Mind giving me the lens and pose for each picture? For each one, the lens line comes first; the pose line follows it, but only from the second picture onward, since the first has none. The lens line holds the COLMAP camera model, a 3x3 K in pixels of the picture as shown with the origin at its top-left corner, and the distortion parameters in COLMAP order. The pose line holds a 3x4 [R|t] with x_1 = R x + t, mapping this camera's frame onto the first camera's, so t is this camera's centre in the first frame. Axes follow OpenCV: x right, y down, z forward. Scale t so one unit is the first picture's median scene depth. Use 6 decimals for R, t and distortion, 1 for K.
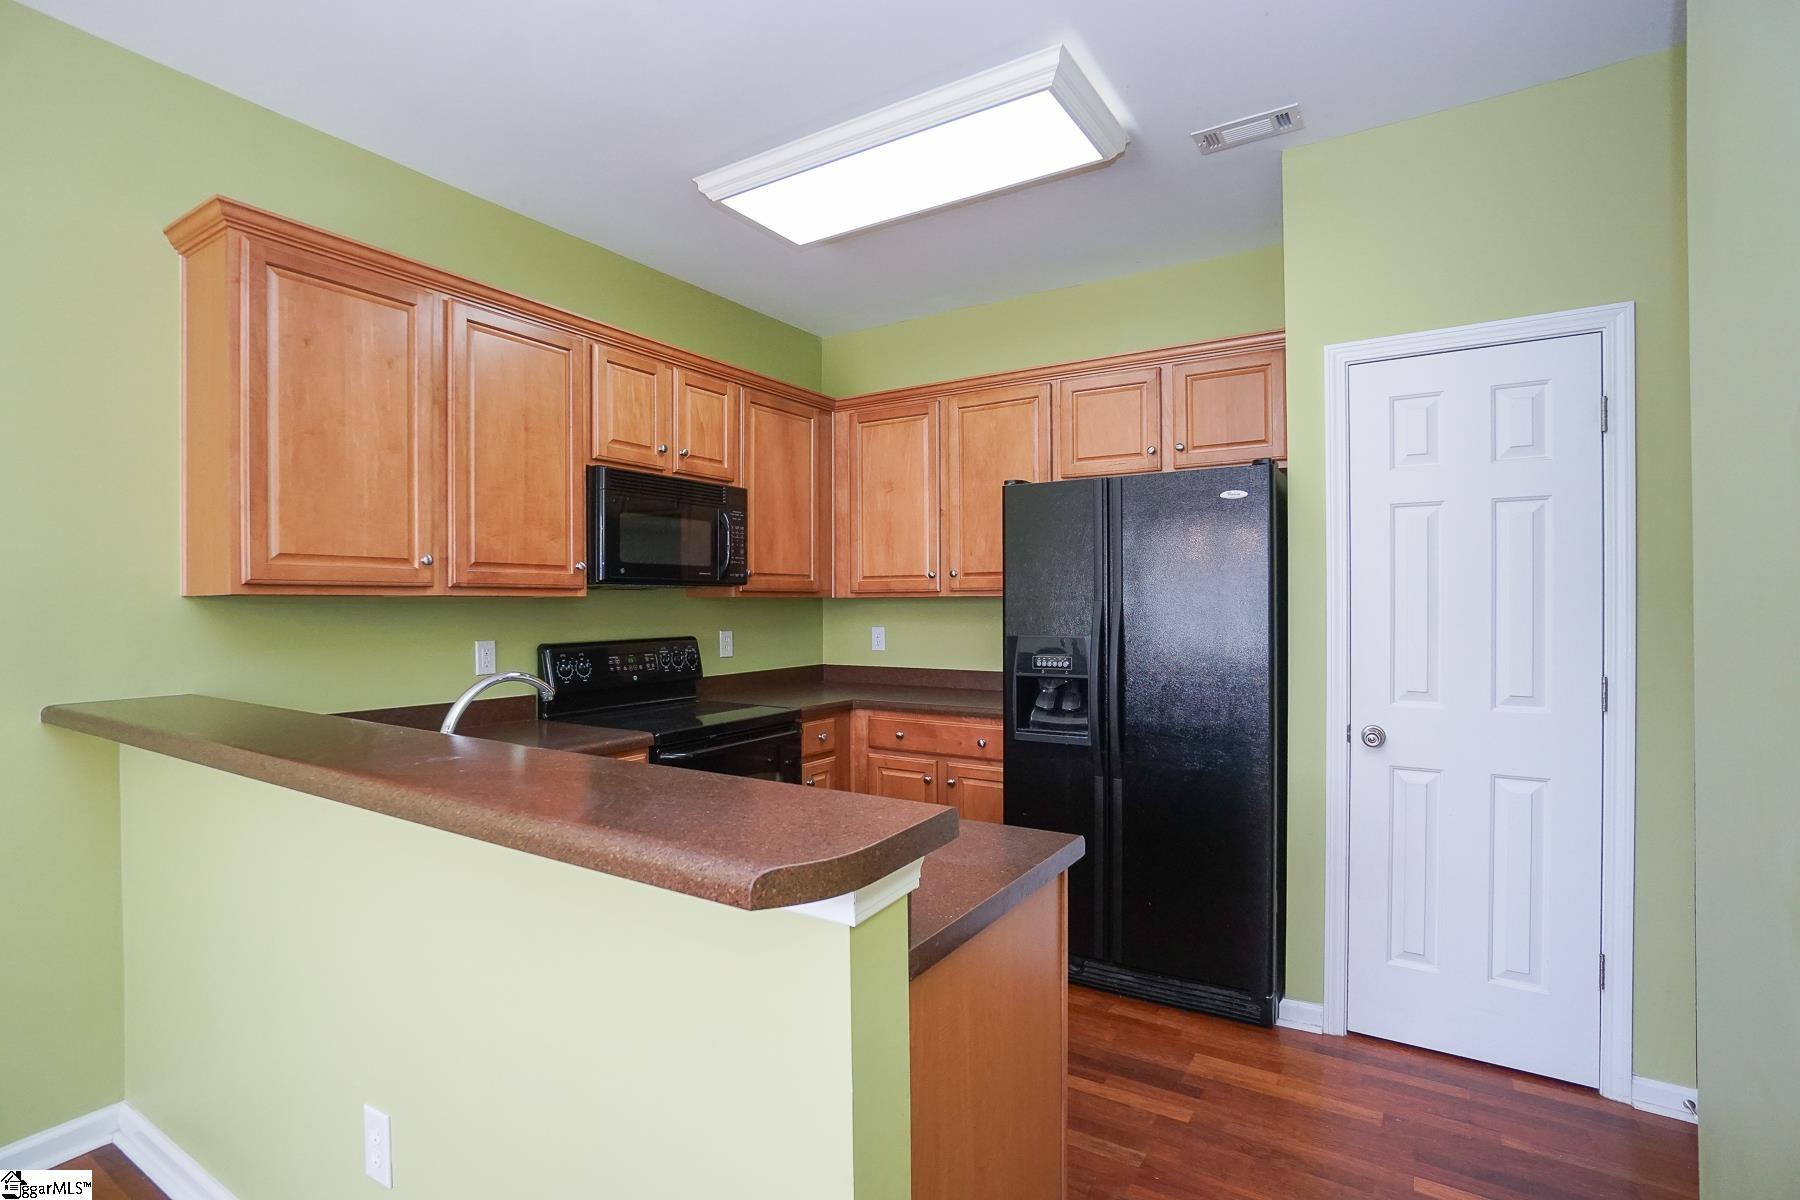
lens RADIAL K [[860.5, 0, 887.4], [0, 860.5, 607.7], [0, 0, 1]] dist [-0.067318, 0.033088]
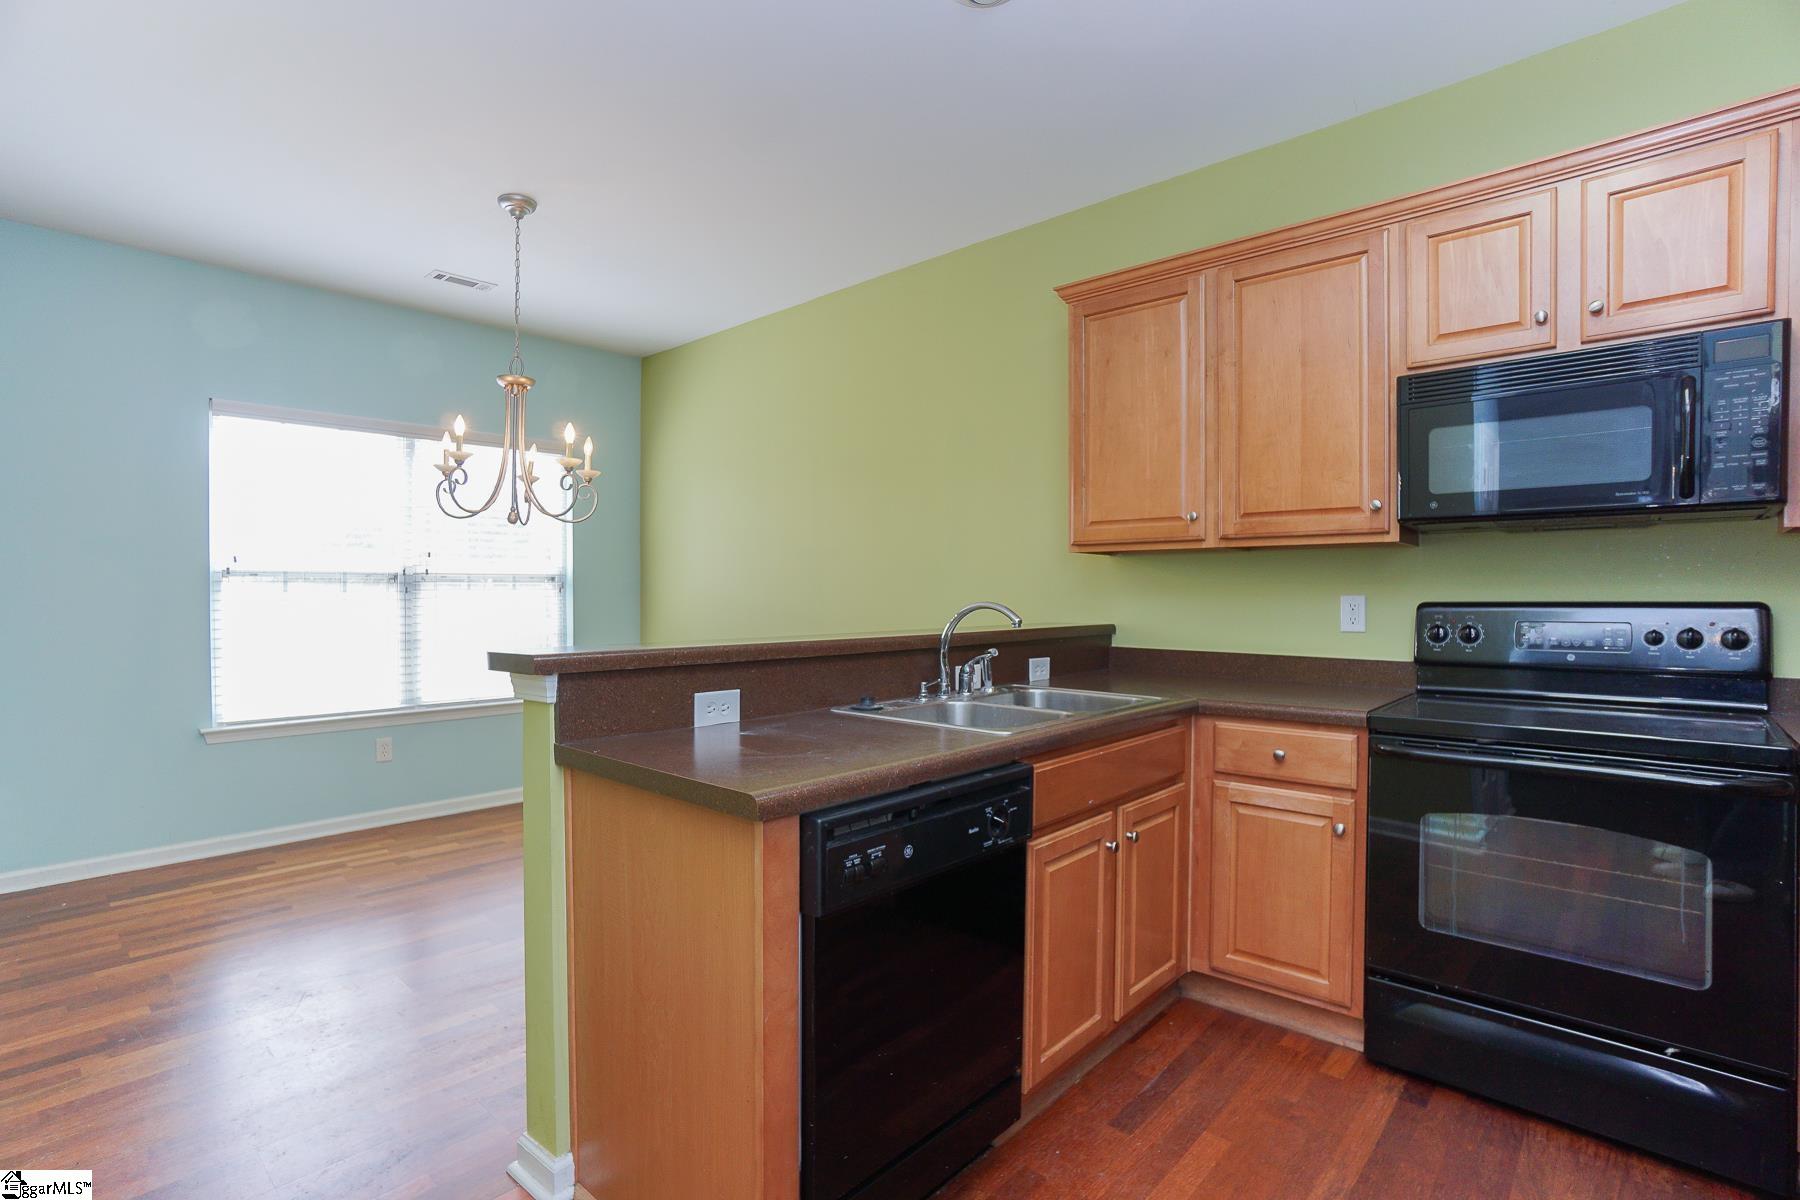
lens RADIAL K [[860.5, 0, 887.4], [0, 860.5, 607.7], [0, 0, 1]] dist [-0.067318, 0.033088]
pose [[-0.180309, 0.016453, -0.983472, 0.522497], [-0.007179, 0.999811, 0.018043, 0.038717], [0.983584, 0.010314, -0.180157, 0.664042]]
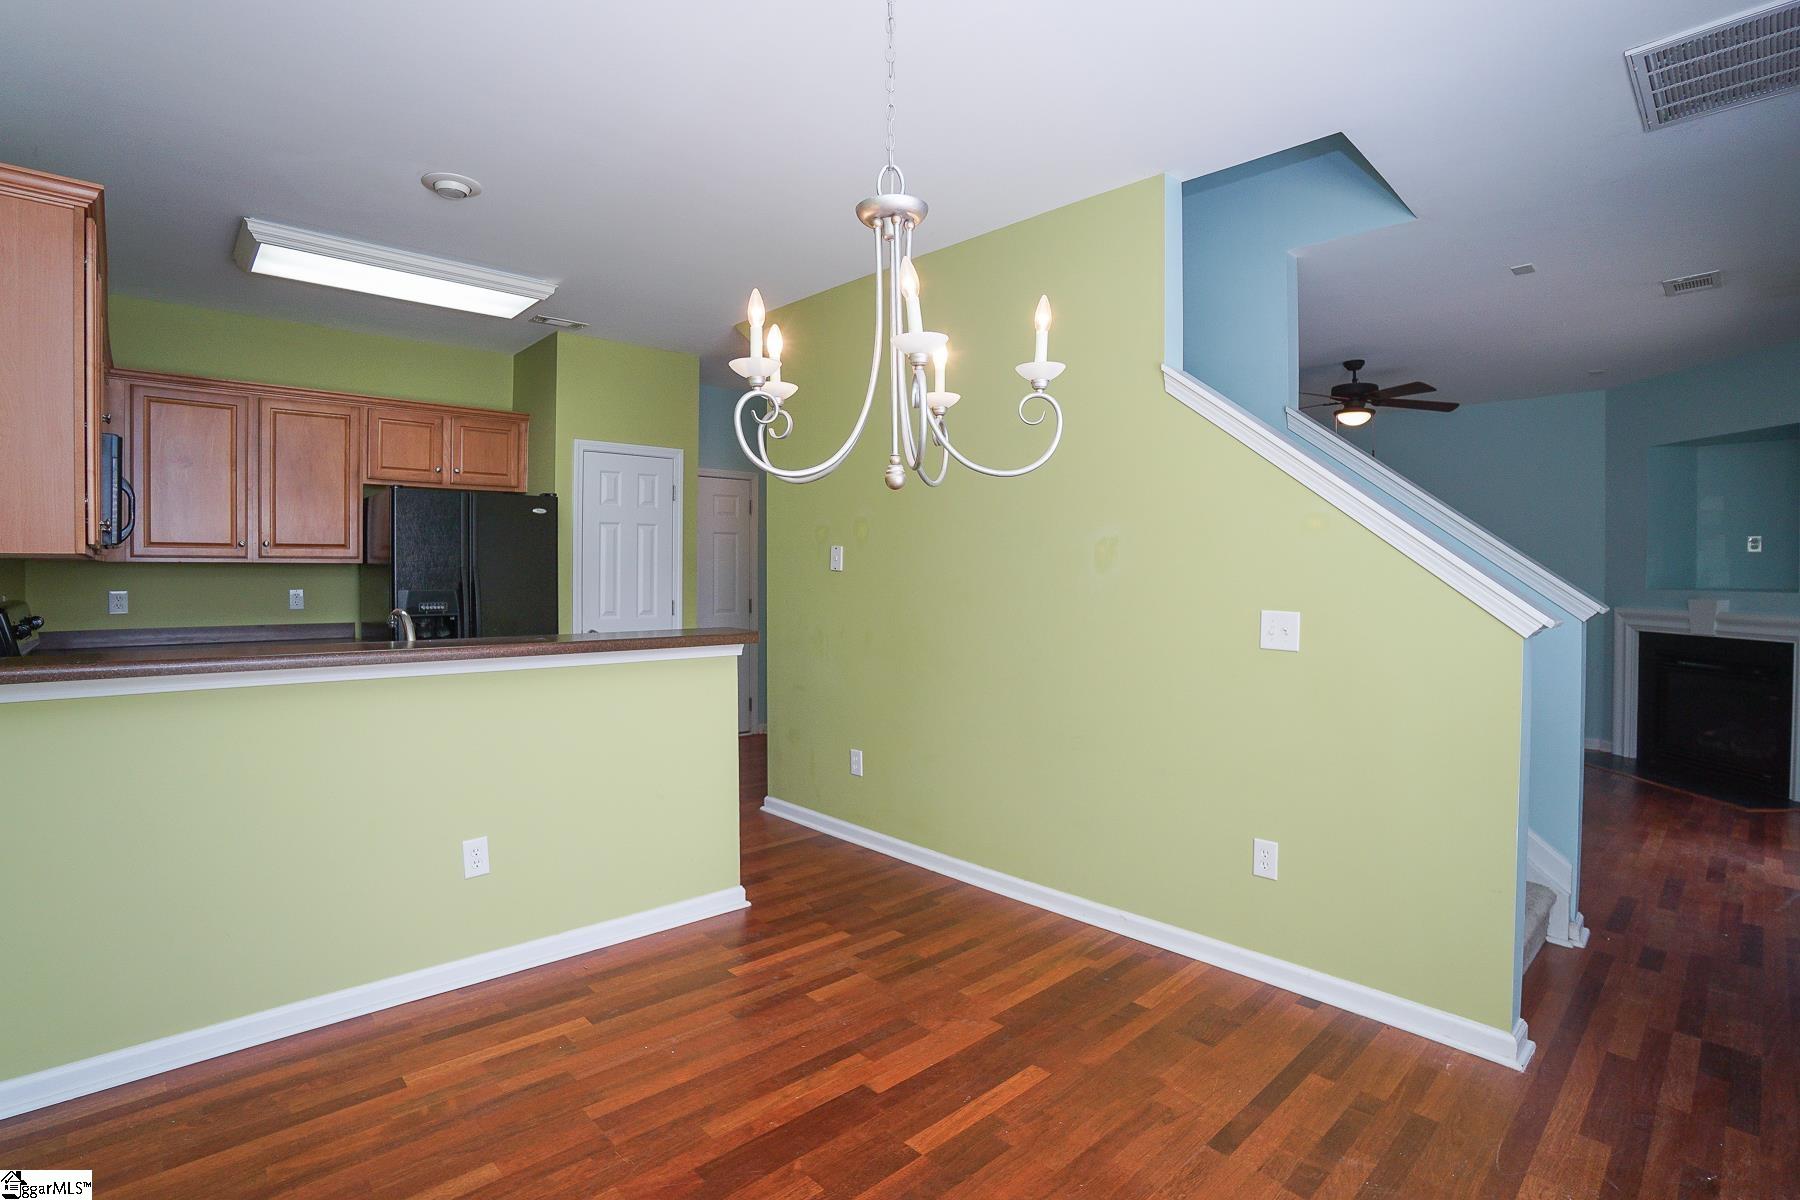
lens RADIAL K [[860.5, 0, 871.4], [0, 860.5, 582.0], [0, 0, 1]] dist [-0.102898, 0.051318]
pose [[0.269112, -0.006148, 0.963089, -1.043689], [0.000614, 0.999981, 0.006212, 0.009337], [-0.963109, -0.001080, 0.269111, -0.172899]]
